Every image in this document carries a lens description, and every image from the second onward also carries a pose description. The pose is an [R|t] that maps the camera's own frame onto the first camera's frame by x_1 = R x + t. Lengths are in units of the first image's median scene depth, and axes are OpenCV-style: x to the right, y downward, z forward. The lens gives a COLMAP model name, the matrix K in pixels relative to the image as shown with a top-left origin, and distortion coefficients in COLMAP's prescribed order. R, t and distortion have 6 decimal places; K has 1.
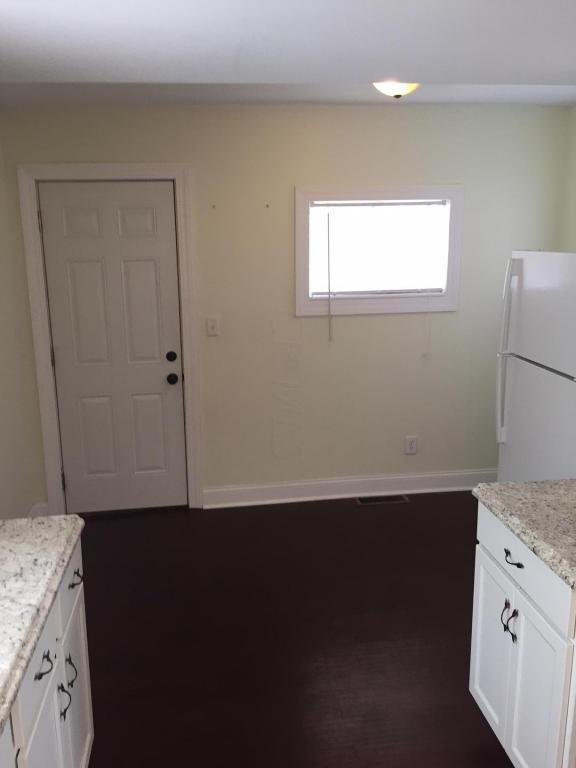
lens RADIAL K [[656.6, 0, 288.0], [0, 656.6, 384.0], [0, 0, 1]] dist [0.070919, -0.121570]
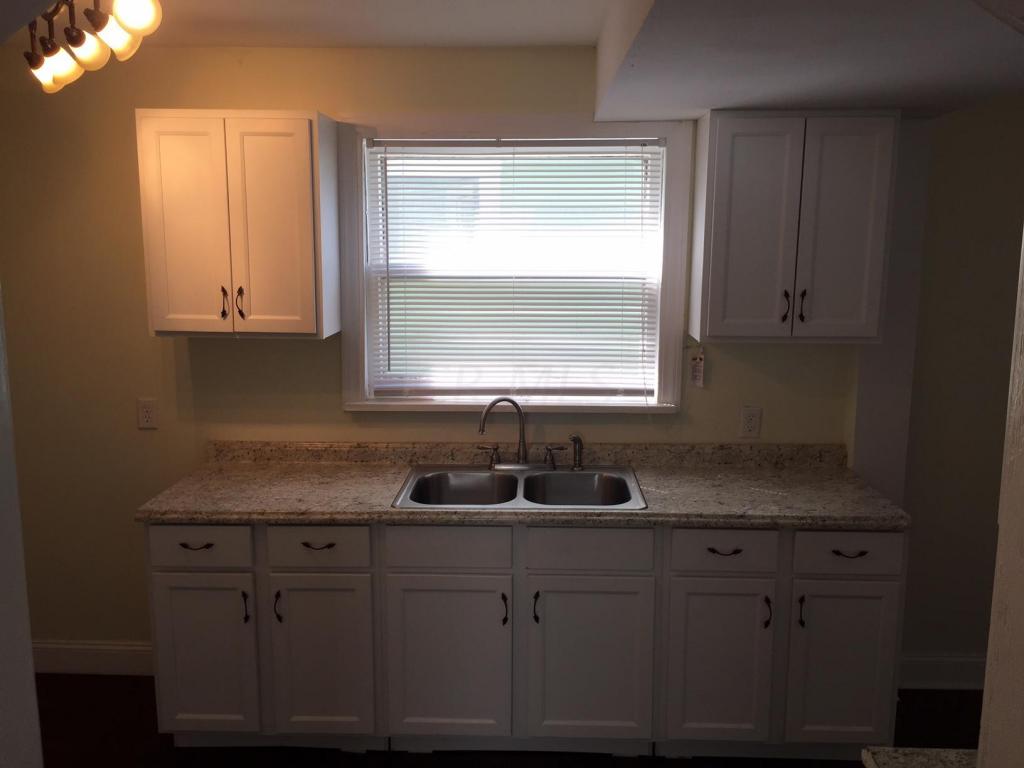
lens RADIAL K [[875.5, 0, 512.0], [0, 875.5, 384.0], [0, 0, 1]] dist [0.070919, -0.121570]
pose [[-0.167177, 0.178715, -0.969594, 1.240456], [-0.226504, 0.950168, 0.214188, -0.172022], [0.959556, 0.255424, -0.118367, 0.620007]]
